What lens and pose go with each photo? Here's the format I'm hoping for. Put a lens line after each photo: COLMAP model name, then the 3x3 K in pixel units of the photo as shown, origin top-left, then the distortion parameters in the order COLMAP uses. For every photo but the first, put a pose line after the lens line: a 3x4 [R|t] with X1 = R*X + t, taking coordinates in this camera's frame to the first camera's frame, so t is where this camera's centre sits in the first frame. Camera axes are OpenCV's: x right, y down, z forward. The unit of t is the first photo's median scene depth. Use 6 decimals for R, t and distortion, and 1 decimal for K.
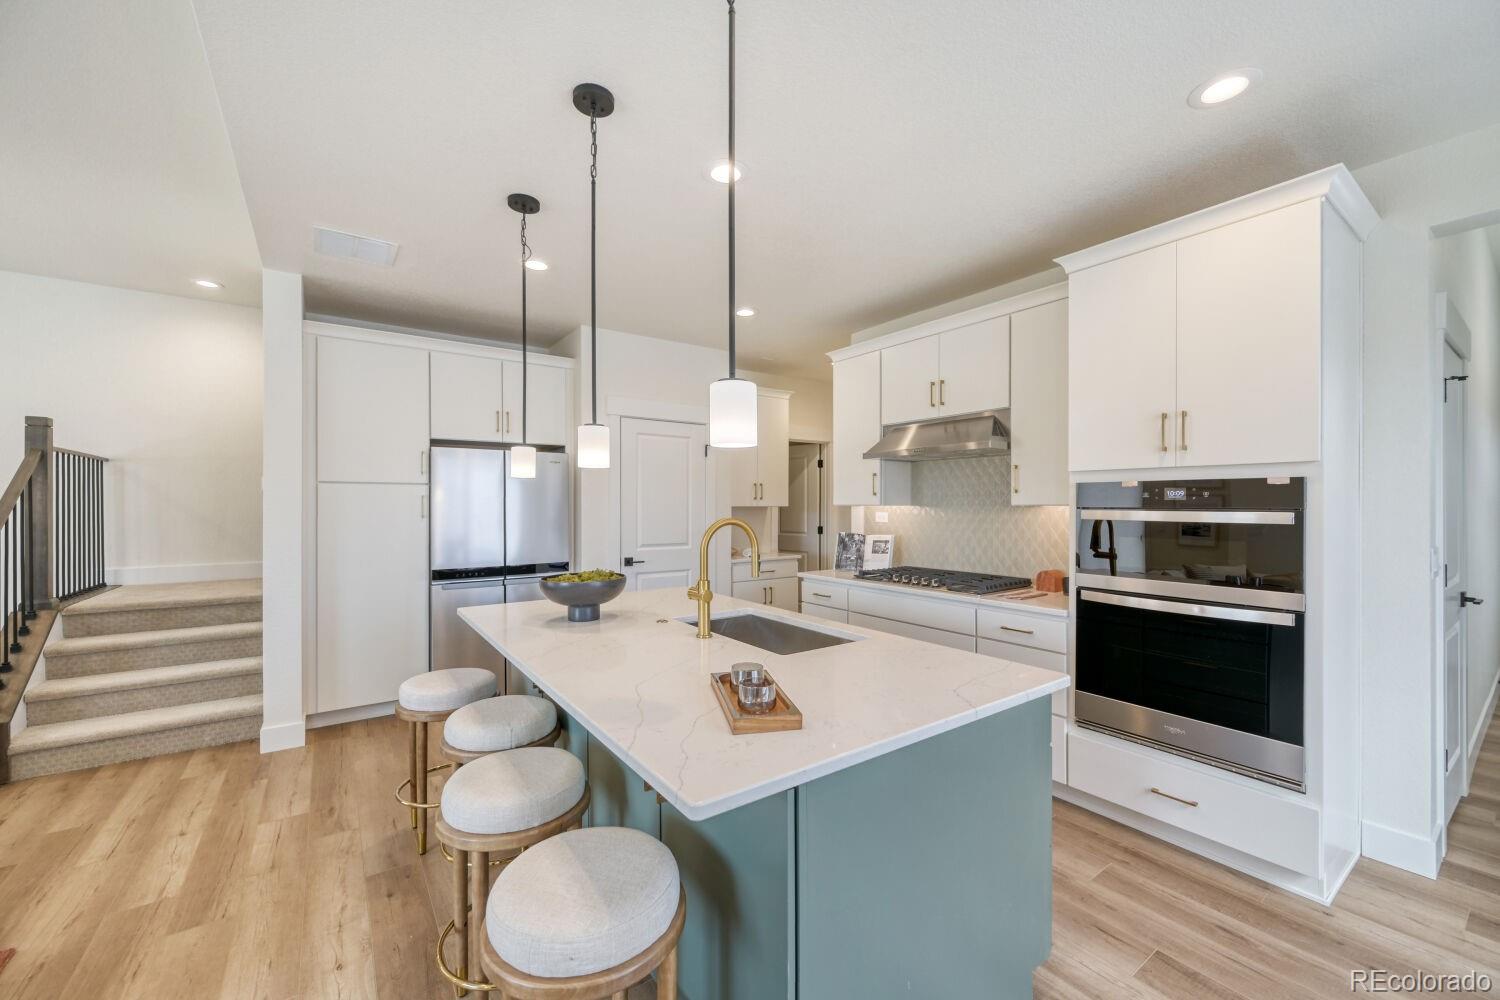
lens RADIAL K [[589.8, 0, 750.6], [0, 589.8, 505.5], [0, 0, 1]] dist [0.000044, -0.000019]
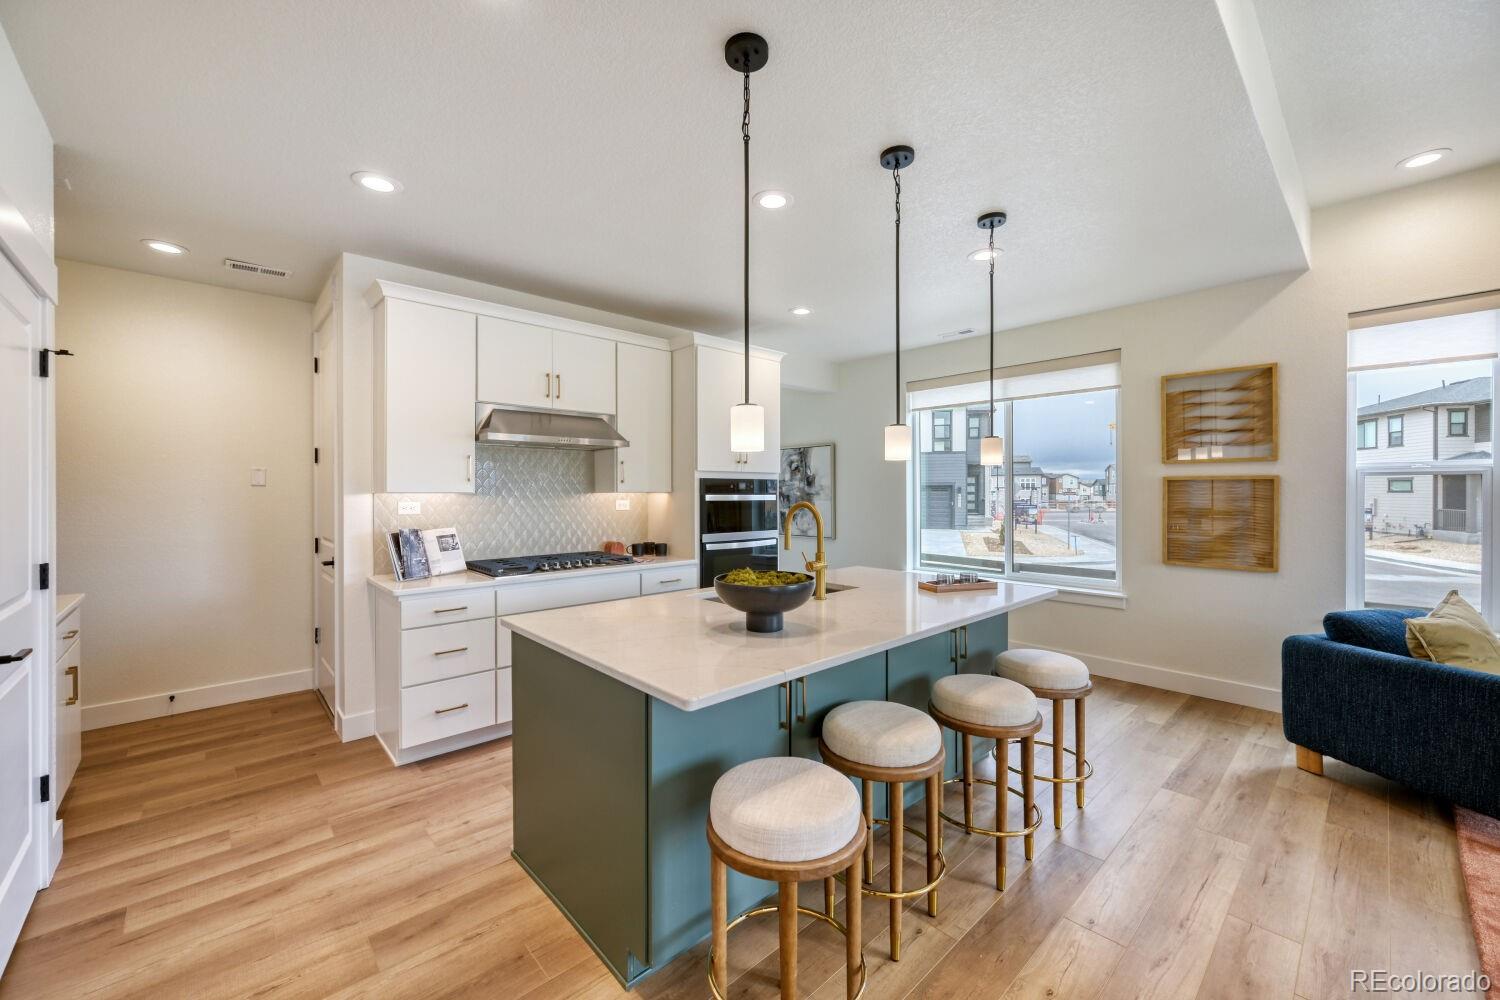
lens RADIAL K [[587.5, 0, 750.0], [0, 587.5, 500.0], [0, 0, 1]] dist [-0.000772, -0.000048]
pose [[-0.125143, -0.029544, 0.991699, -0.850012], [-0.004361, 0.999563, 0.029228, -0.021881], [-0.992129, -0.000667, -0.125217, 0.869599]]
